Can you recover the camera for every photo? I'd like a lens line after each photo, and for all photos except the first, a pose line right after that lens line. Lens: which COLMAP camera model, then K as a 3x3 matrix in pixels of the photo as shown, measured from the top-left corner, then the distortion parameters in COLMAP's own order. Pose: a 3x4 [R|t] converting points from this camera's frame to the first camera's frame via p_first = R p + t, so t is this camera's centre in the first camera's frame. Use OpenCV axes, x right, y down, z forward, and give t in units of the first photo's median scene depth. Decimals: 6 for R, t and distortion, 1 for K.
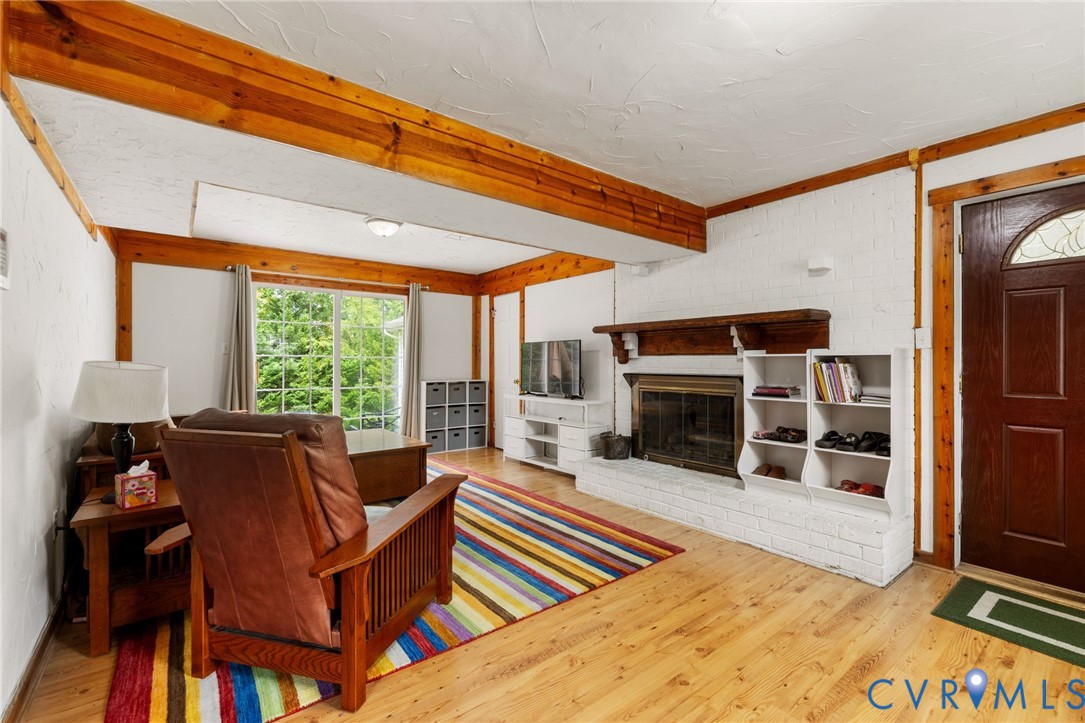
lens RADIAL K [[468.7, 0, 536.7], [0, 468.7, 363.8], [0, 0, 1]] dist [-0.003436, -0.000076]
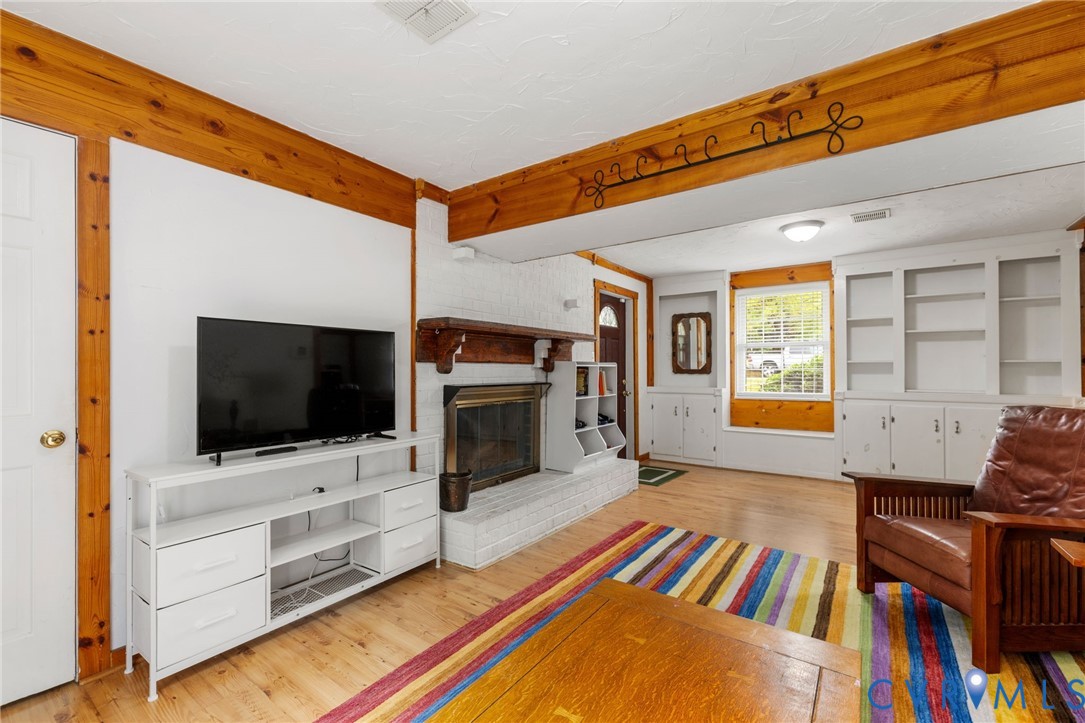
lens RADIAL K [[468.7, 0, 535.6], [0, 468.7, 361.9], [0, 0, 1]] dist [-0.003436, -0.000076]
pose [[-0.277211, 0.016503, 0.960667, -0.656516], [0.006564, 0.999862, -0.015282, -0.006616], [-0.960787, 0.002070, -0.277281, 1.290744]]
